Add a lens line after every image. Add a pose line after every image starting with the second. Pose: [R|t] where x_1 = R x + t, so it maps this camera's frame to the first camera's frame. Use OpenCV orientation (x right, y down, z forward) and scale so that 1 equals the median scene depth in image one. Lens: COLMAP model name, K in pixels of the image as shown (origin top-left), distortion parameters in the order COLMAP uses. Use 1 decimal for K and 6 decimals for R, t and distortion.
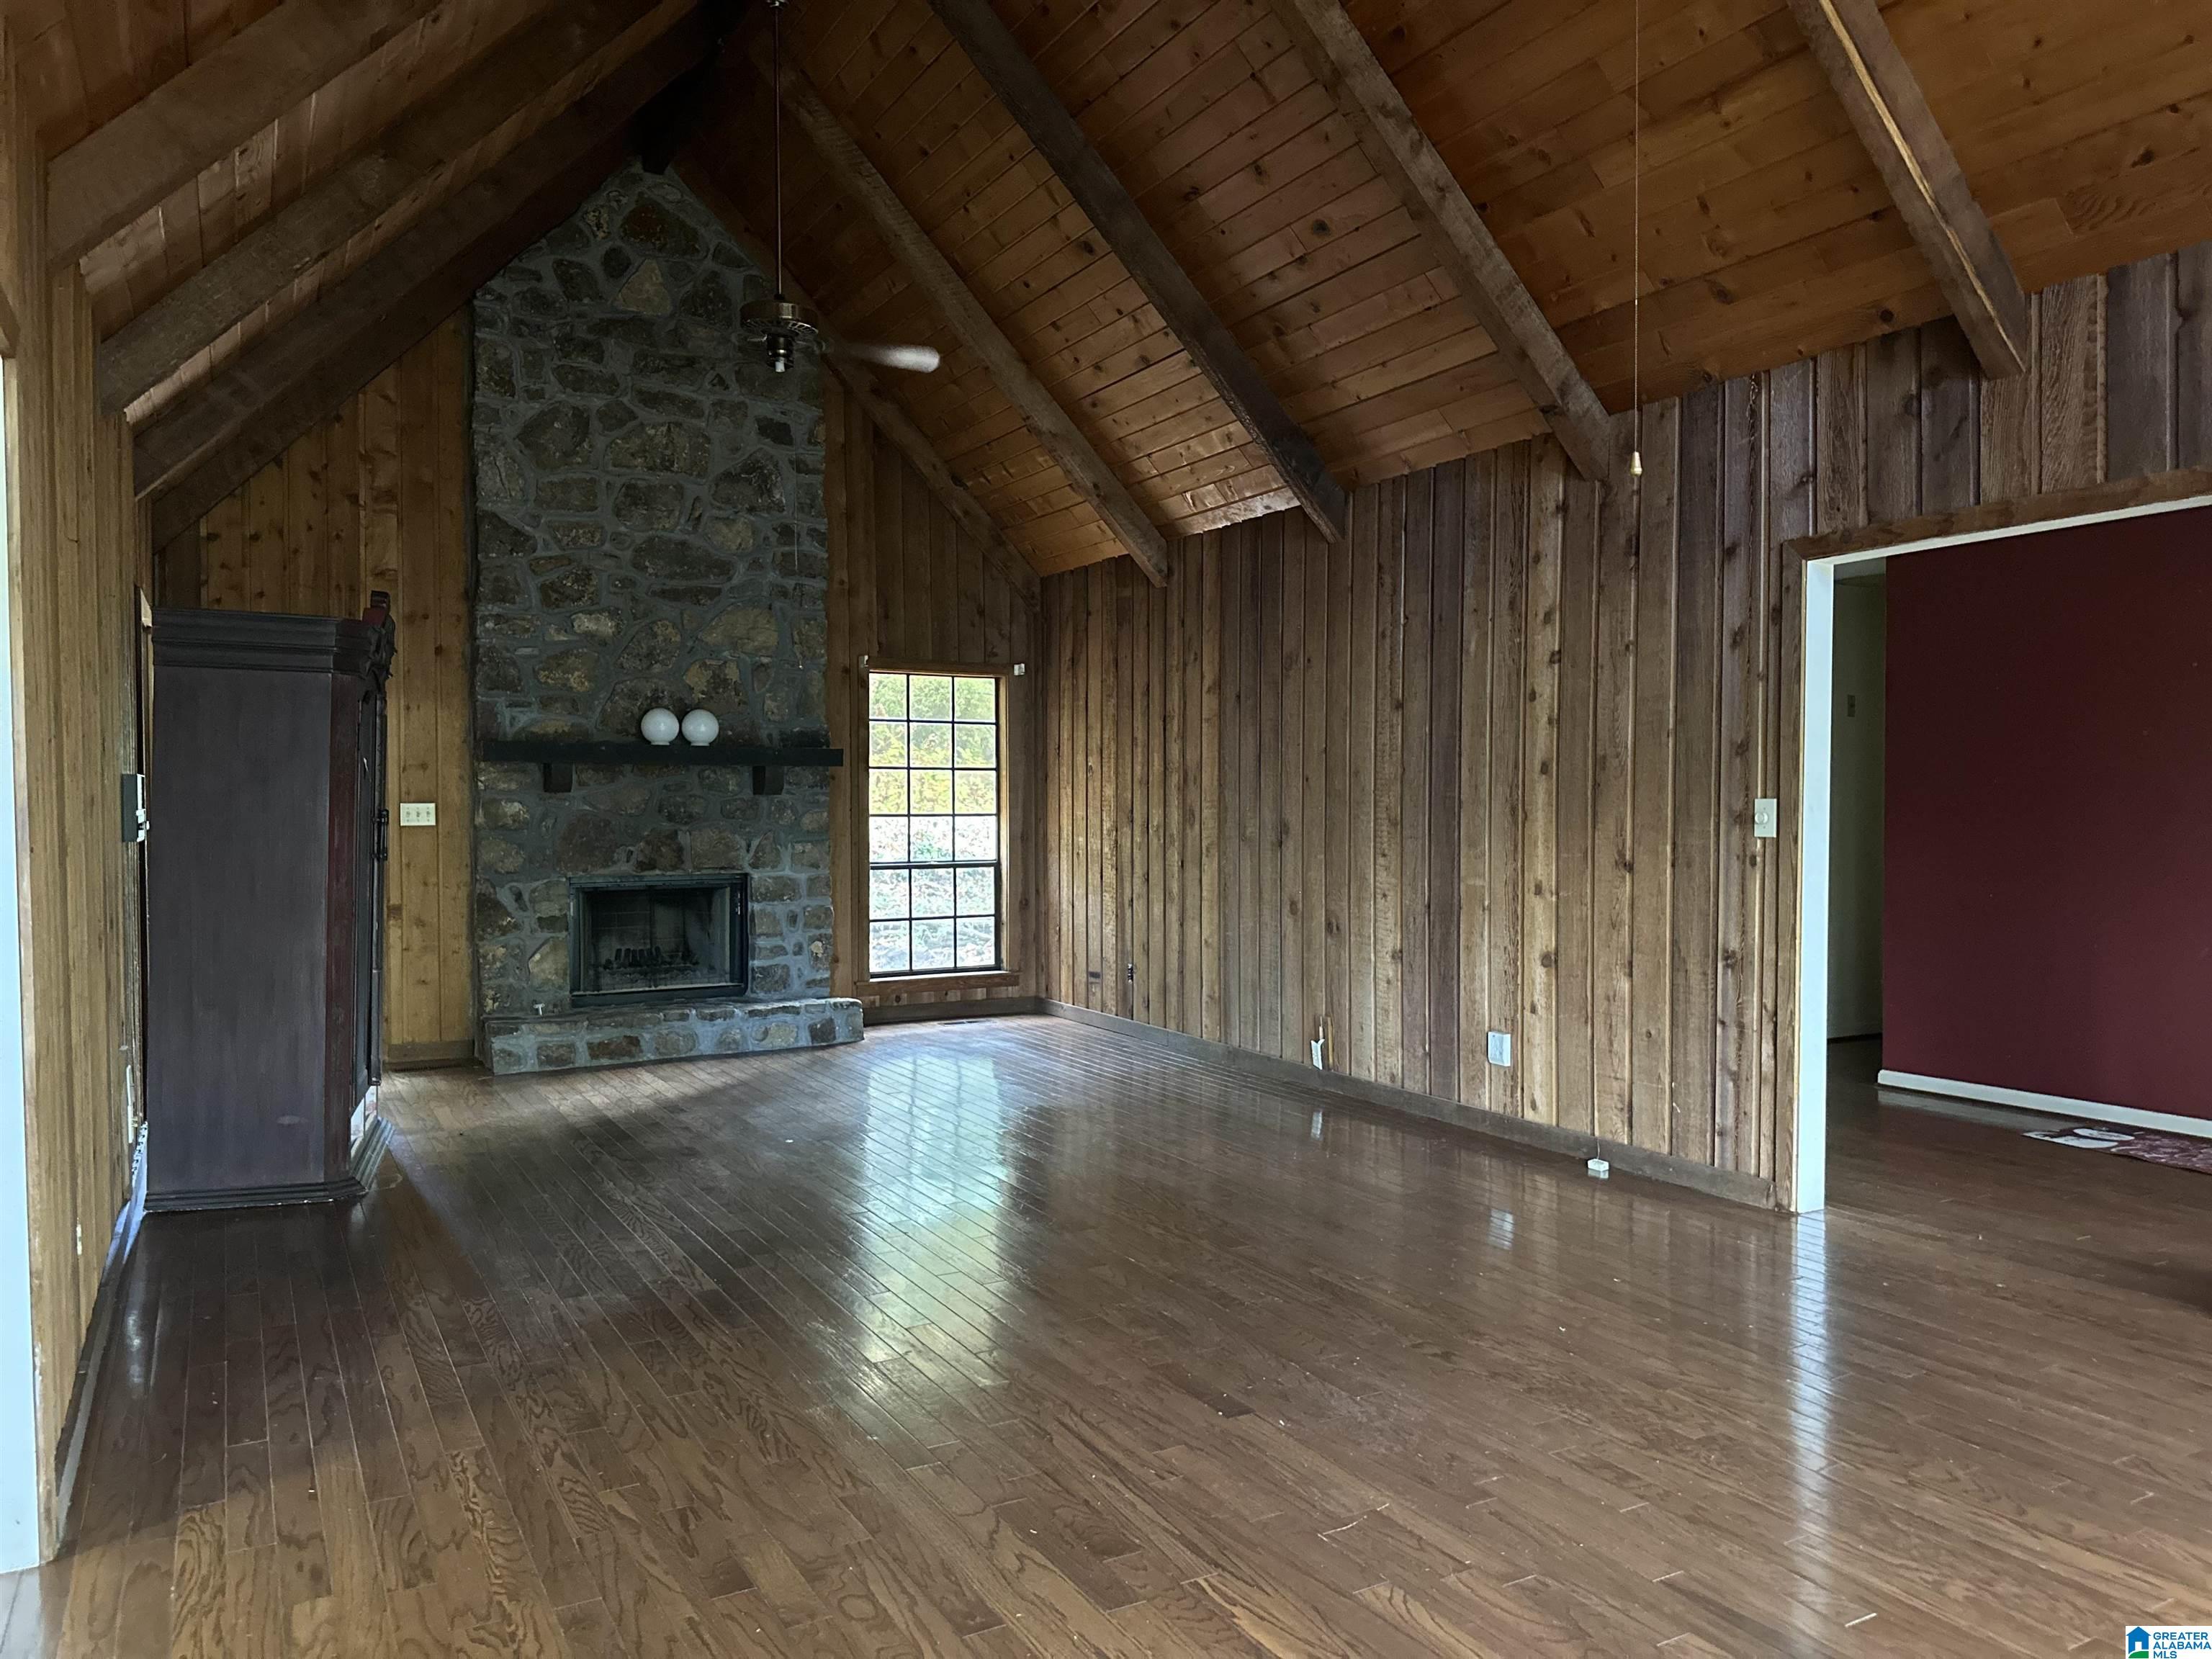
lens RADIAL K [[1553.9, 0, 1106.7], [0, 1553.9, 806.6], [0, 0, 1]] dist [0.026788, -0.008173]
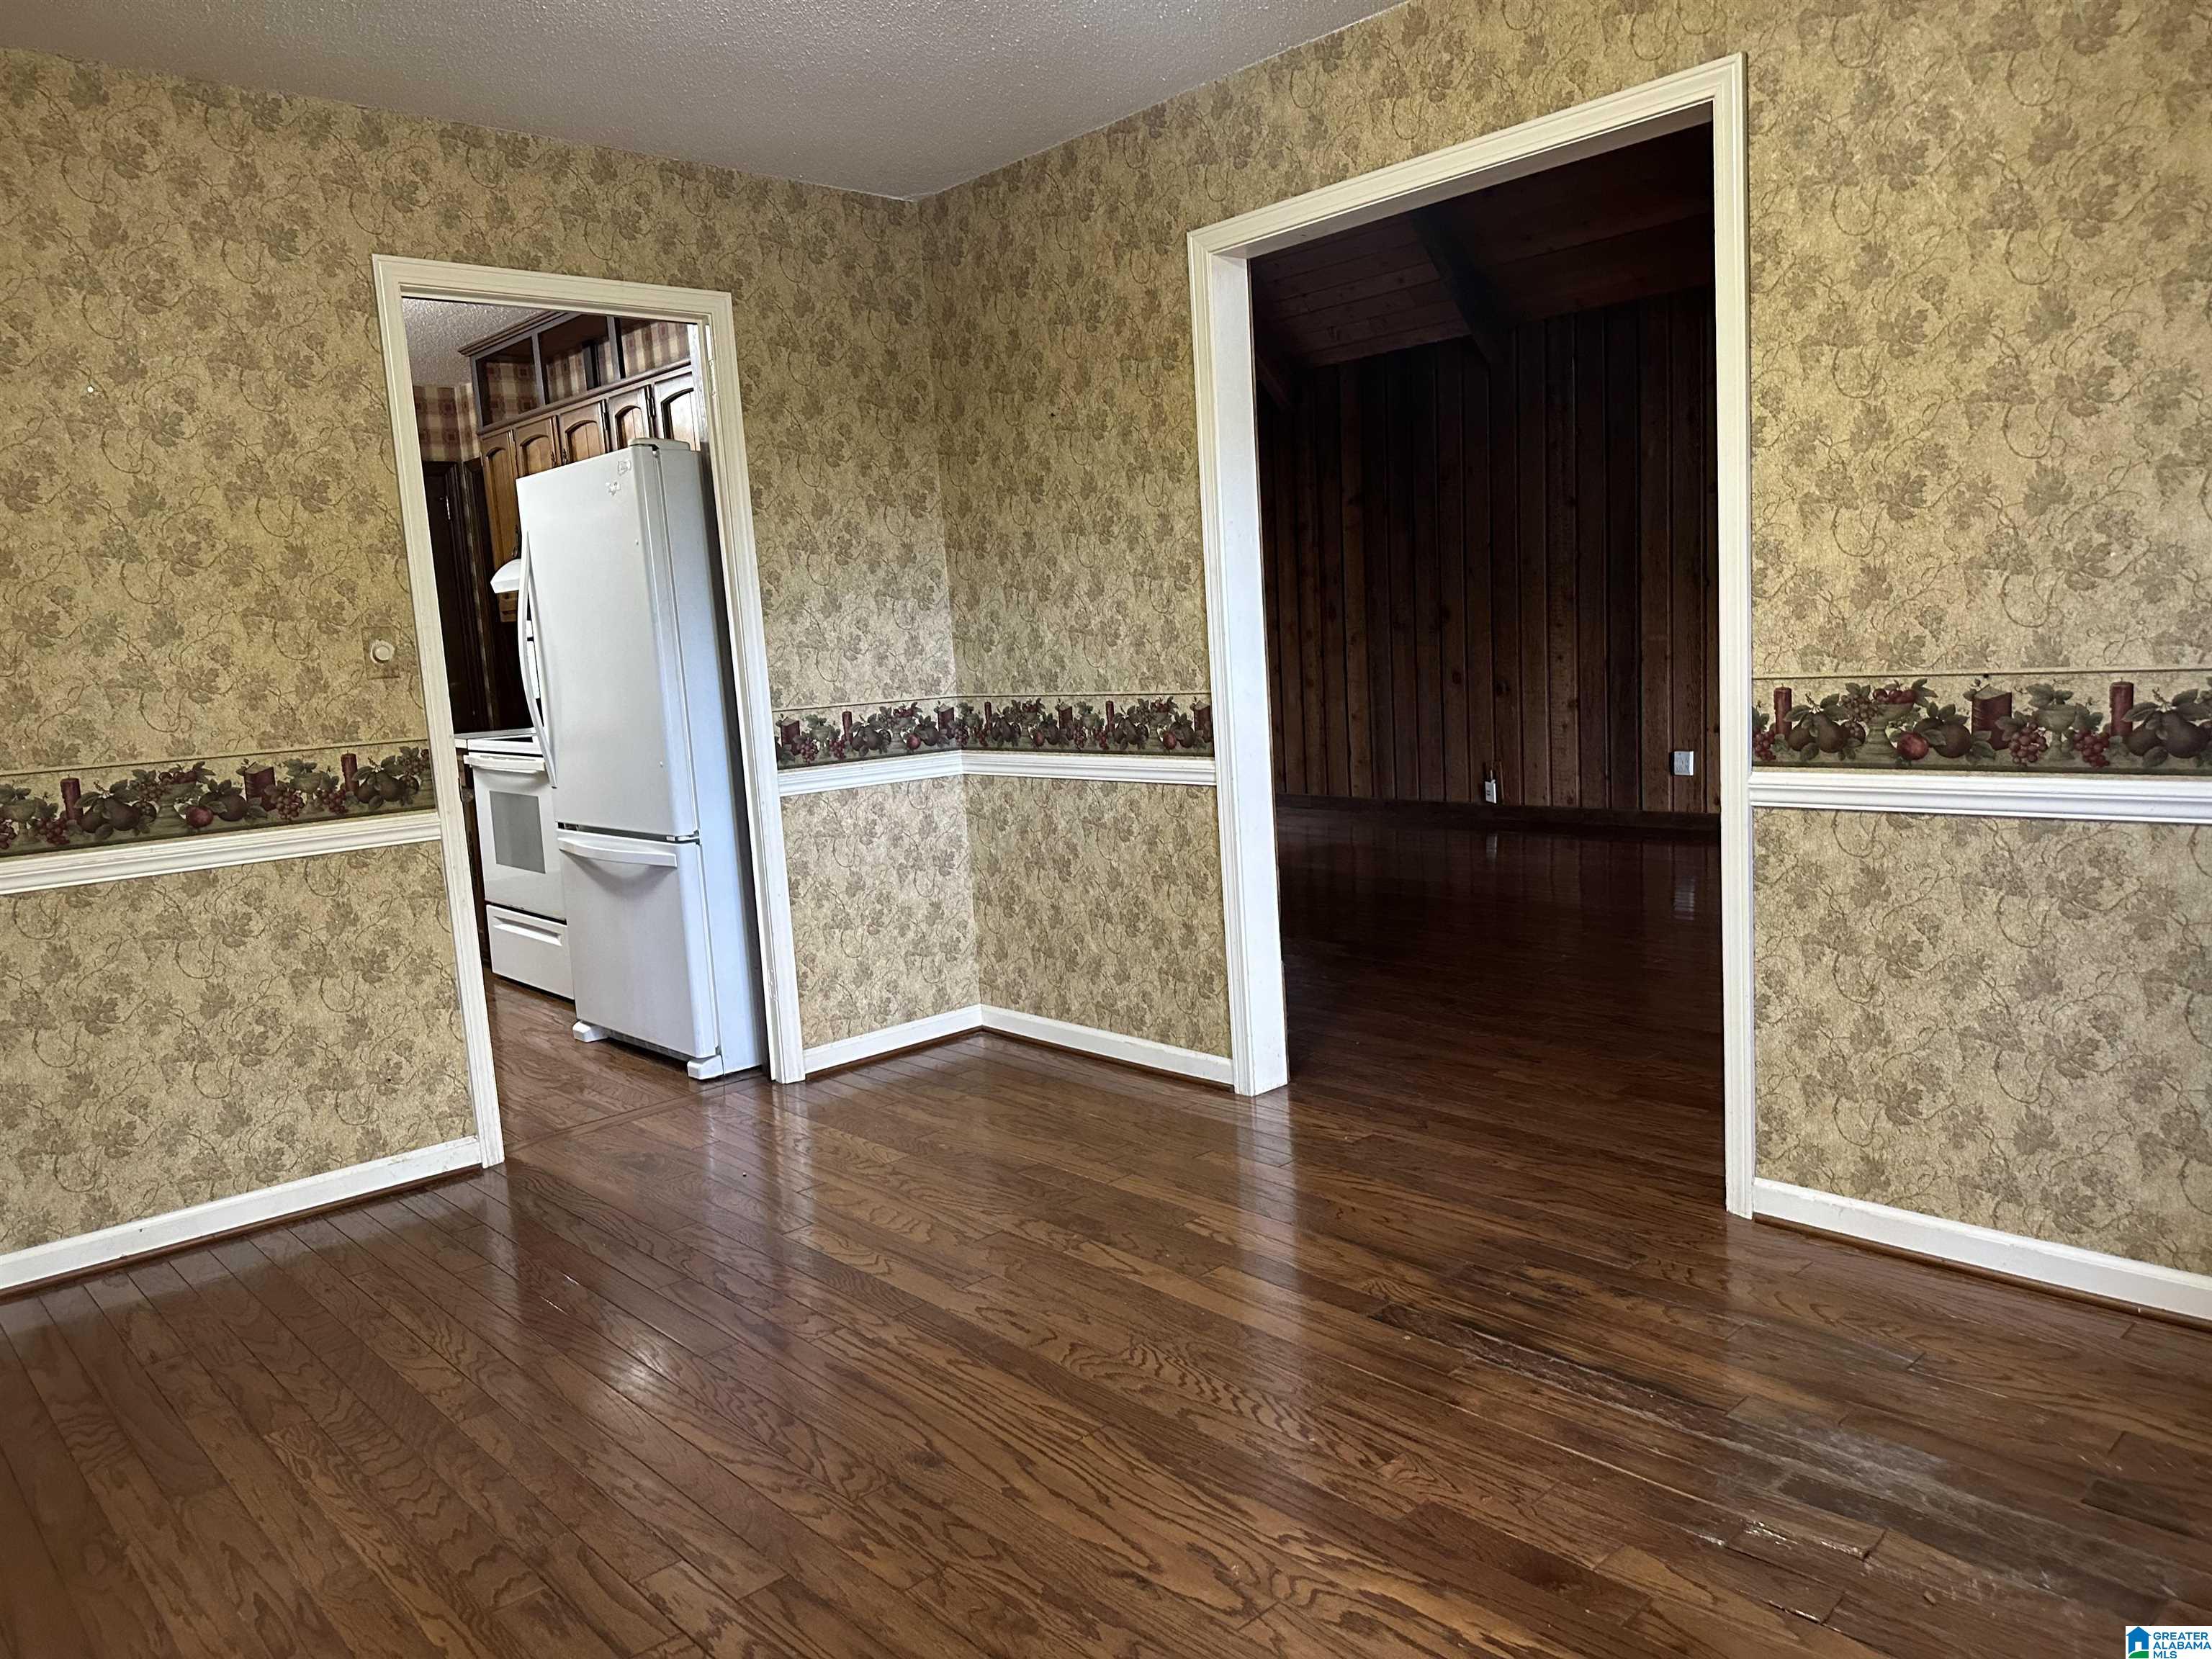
lens RADIAL K [[1553.9, 0, 1104.8], [0, 1553.9, 845.7], [0, 0, 1]] dist [0.026788, -0.008173]
pose [[0.969897, -0.087380, 0.227297, -0.451176], [0.059109, 0.989966, 0.128351, 0.022811], [-0.236231, -0.111052, 0.965330, -0.139101]]
